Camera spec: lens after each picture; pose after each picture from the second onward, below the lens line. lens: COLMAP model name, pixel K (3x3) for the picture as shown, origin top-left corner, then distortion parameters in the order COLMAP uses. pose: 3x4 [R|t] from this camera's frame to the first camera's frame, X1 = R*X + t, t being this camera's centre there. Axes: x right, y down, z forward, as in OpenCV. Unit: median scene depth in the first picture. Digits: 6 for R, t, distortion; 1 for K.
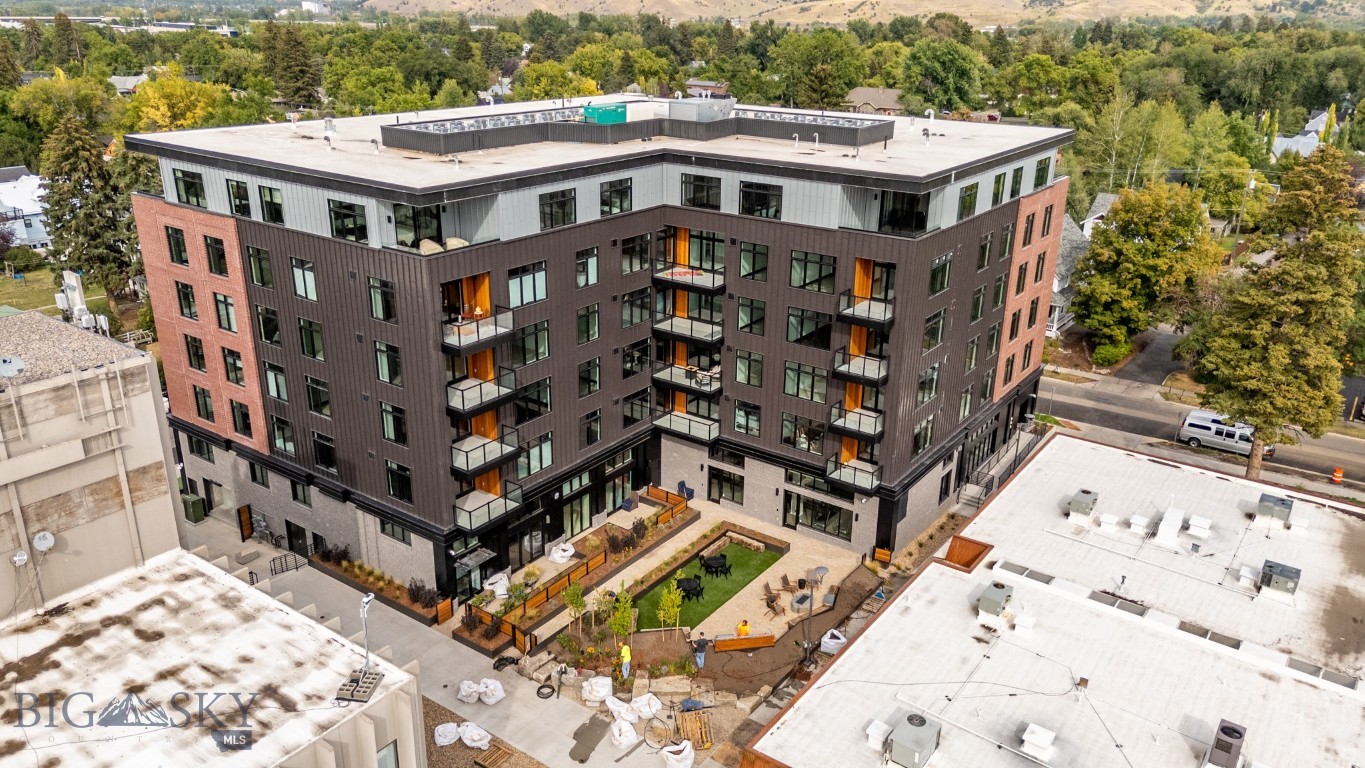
lens RADIAL K [[1001.7, 0, 689.2], [0, 1001.7, 383.2], [0, 0, 1]] dist [0.066819, -0.023066]
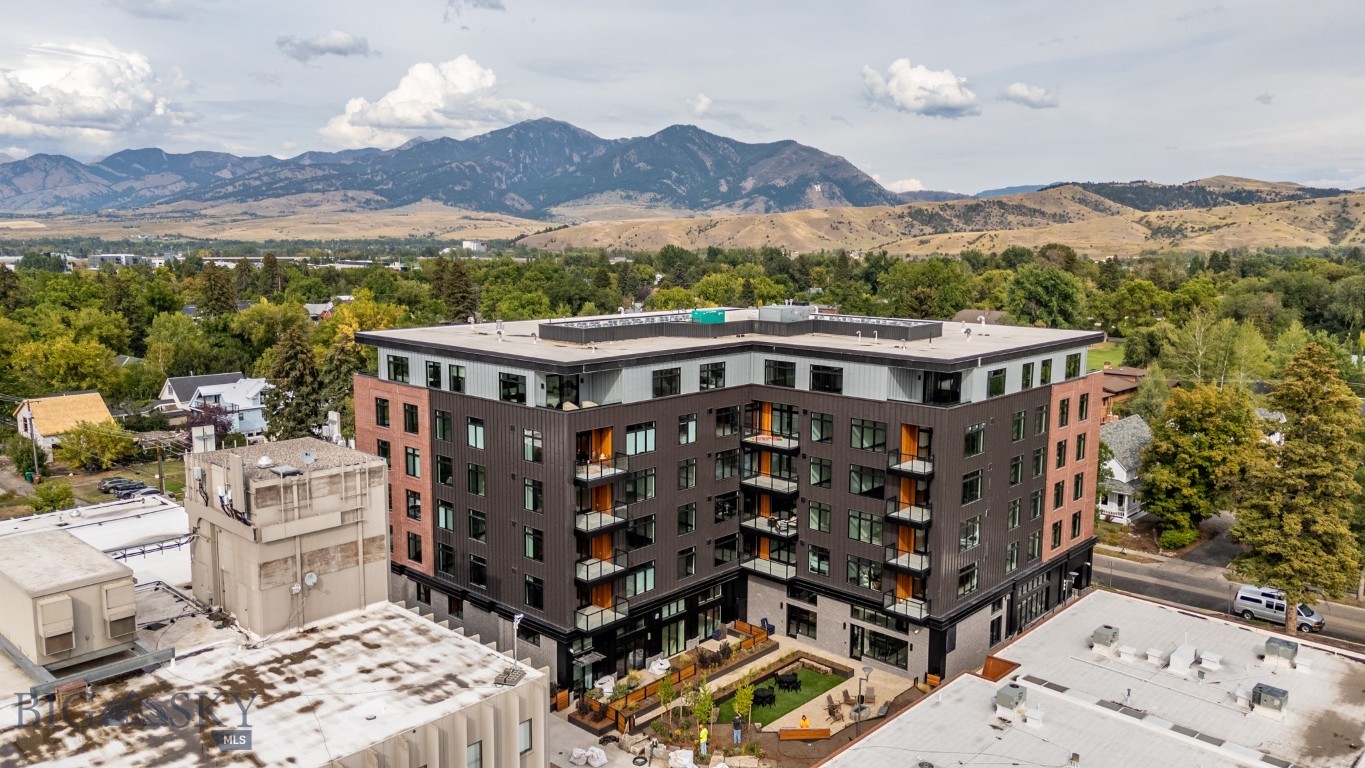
lens RADIAL K [[1001.7, 0, 689.2], [0, 1001.7, 383.2], [0, 0, 1]] dist [0.066819, -0.023066]
pose [[0.992502, 0.009321, -0.121869, 0.049219], [-0.035243, 0.976564, -0.212321, 0.088678], [0.117034, 0.215024, 0.969571, -0.222341]]
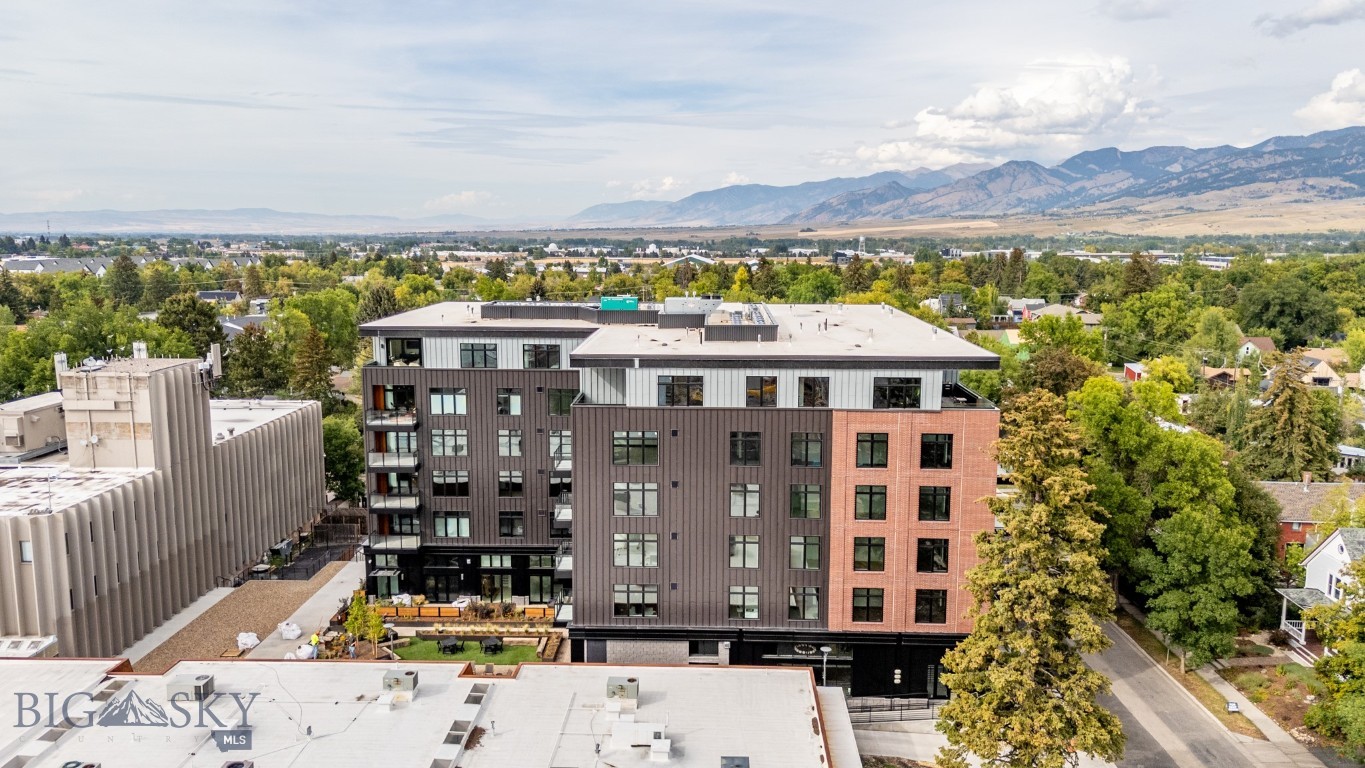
lens RADIAL K [[1017.7, 0, 687.3], [0, 1017.7, 388.9], [0, 0, 1]] dist [0.068289, -0.030205]
pose [[0.553009, 0.116455, -0.824997, 1.099156], [-0.288212, 0.955792, -0.058276, -0.111567], [0.781738, 0.270001, 0.562125, 0.361690]]
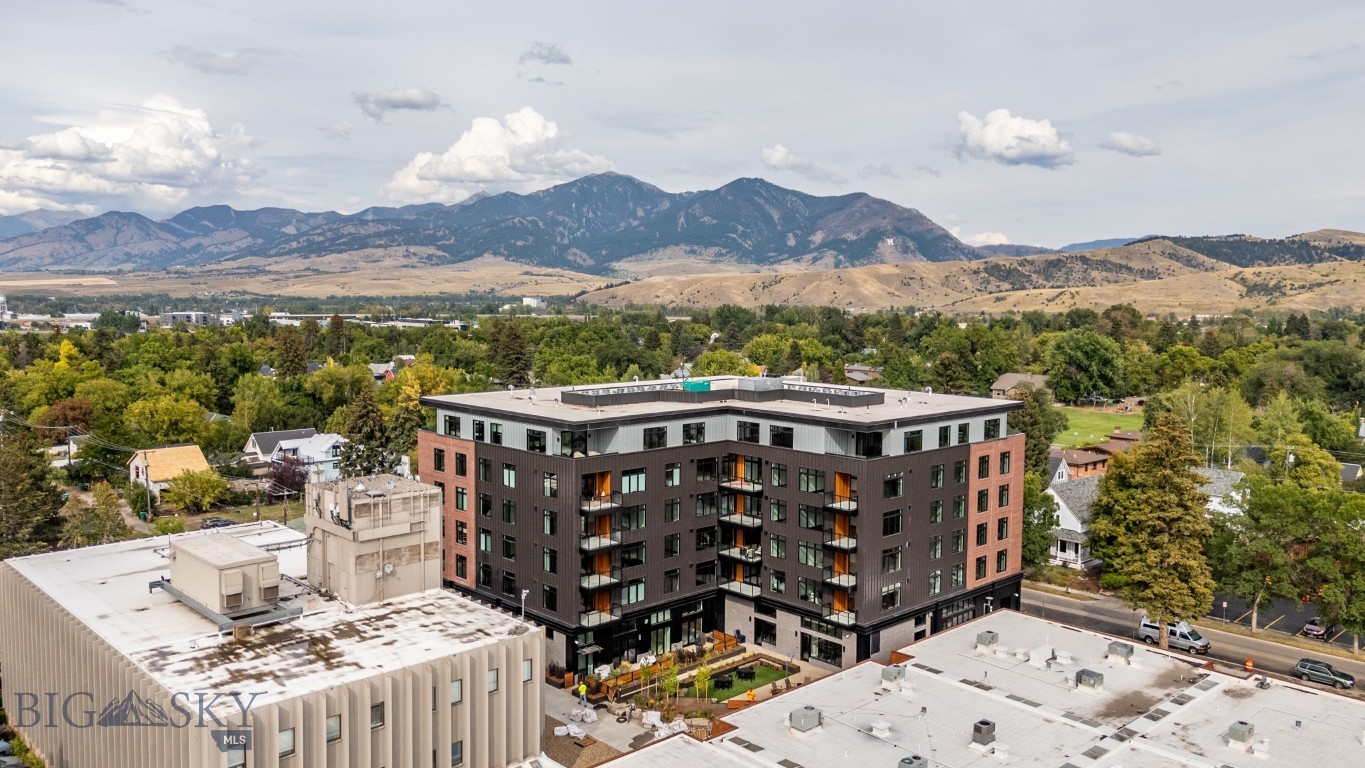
lens RADIAL K [[1049.5, 0, 690.2], [0, 1049.5, 382.4], [0, 0, 1]] dist [0.077134, -0.045391]
pose [[0.982888, 0.008879, -0.183989, 0.217867], [-0.058567, 0.962069, -0.266445, 0.176347], [0.174644, 0.272661, 0.946127, -0.594385]]
